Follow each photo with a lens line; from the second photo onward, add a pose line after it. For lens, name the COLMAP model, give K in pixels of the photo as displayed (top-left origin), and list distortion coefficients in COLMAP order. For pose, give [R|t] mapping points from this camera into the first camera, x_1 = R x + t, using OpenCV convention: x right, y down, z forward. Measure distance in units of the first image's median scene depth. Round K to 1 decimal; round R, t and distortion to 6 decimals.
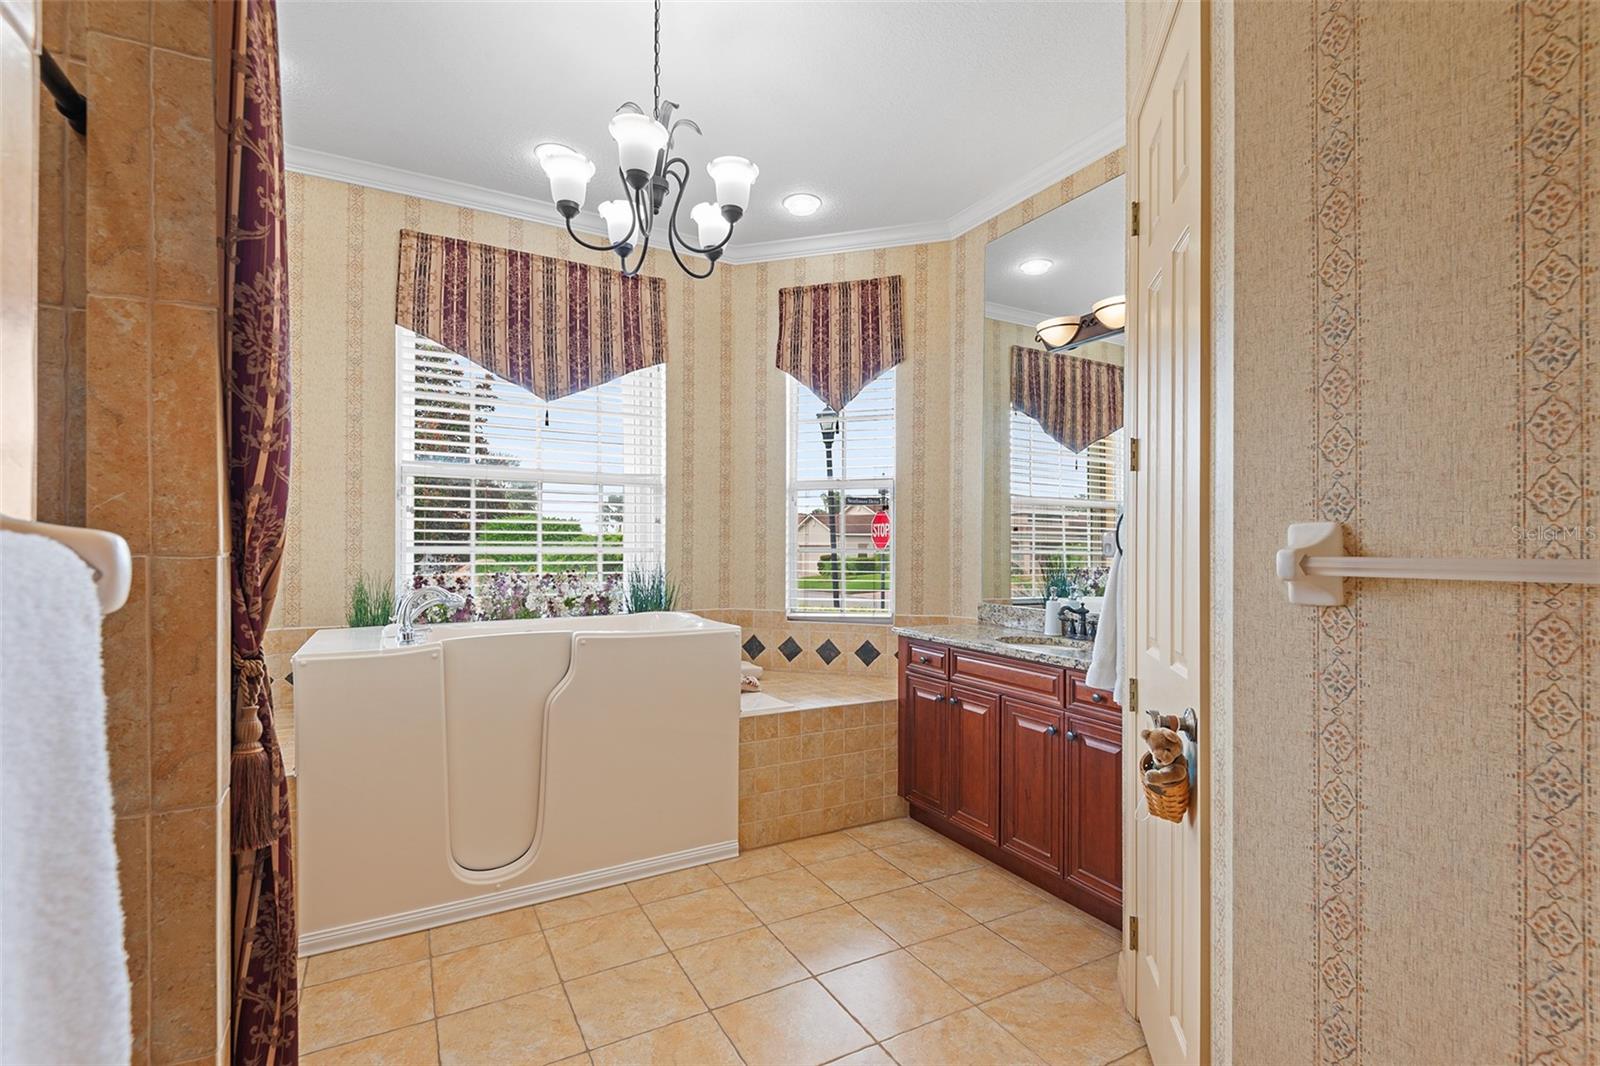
lens RADIAL K [[727.5, 0, 793.0], [0, 727.5, 545.5], [0, 0, 1]] dist [0.031543, -0.019032]
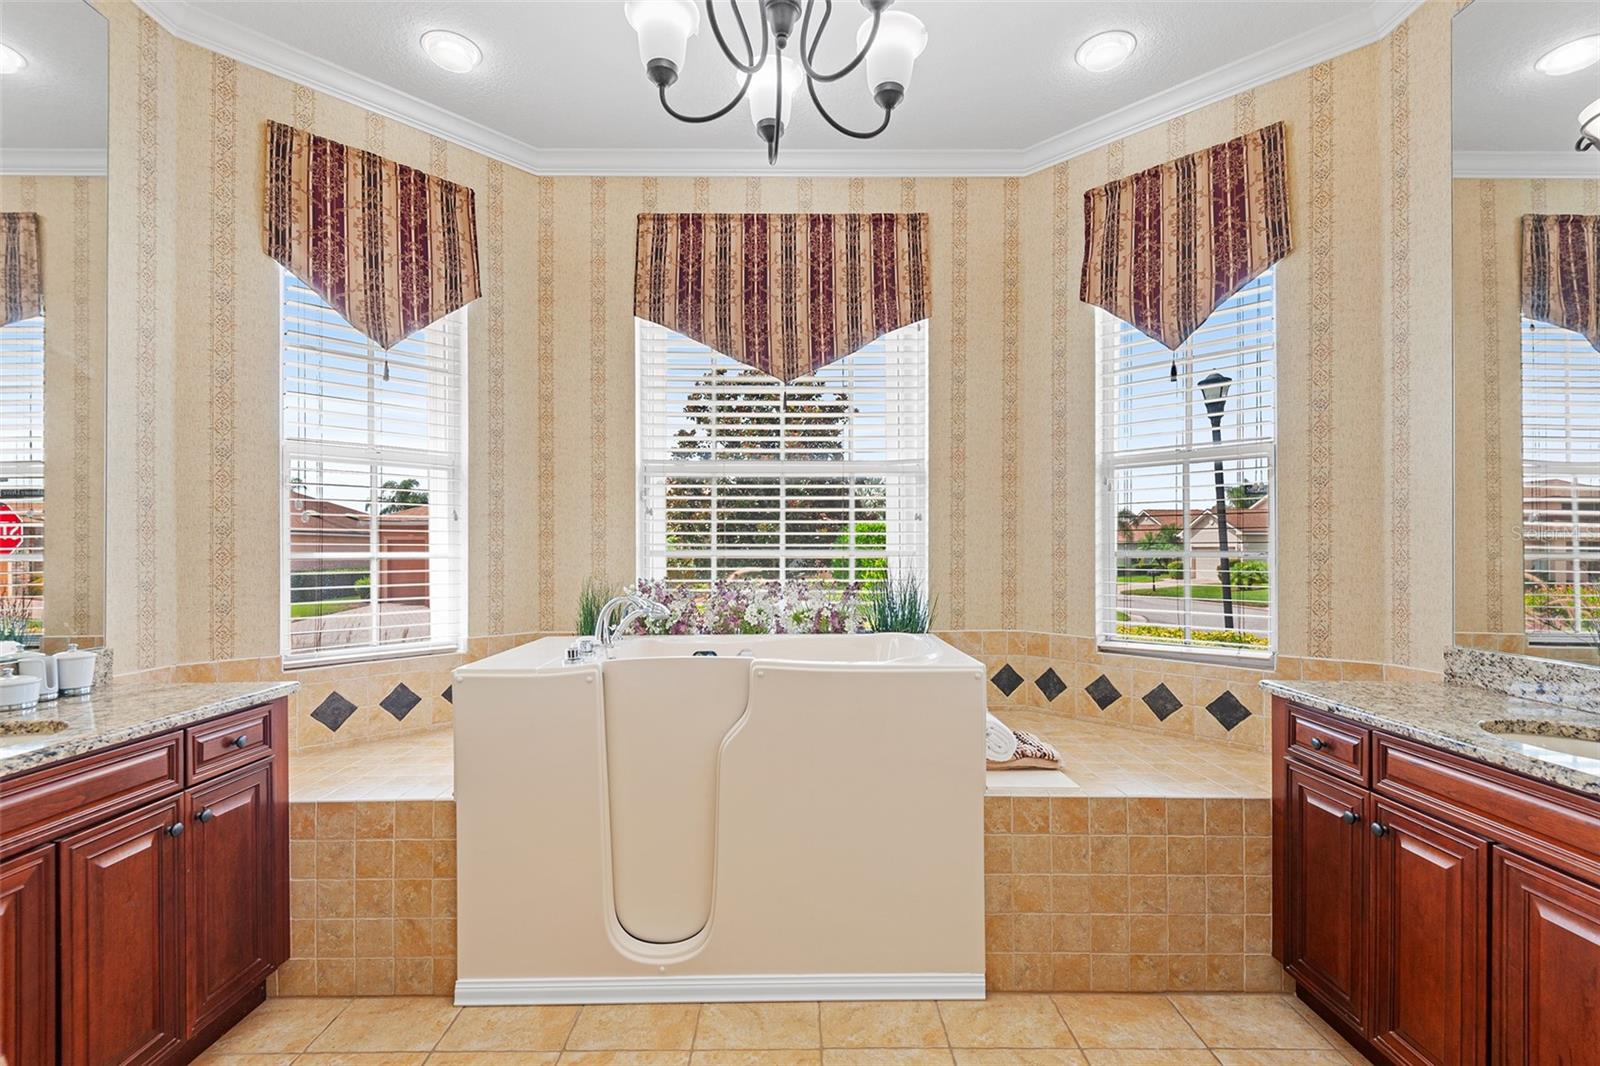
lens RADIAL K [[727.5, 0, 793.0], [0, 727.5, 545.5], [0, 0, 1]] dist [0.031543, -0.019032]
pose [[0.878468, -0.006300, -0.477759, 0.077997], [0.005378, 0.999980, -0.003298, -0.000714], [0.477770, 0.000327, 0.878485, 0.239012]]
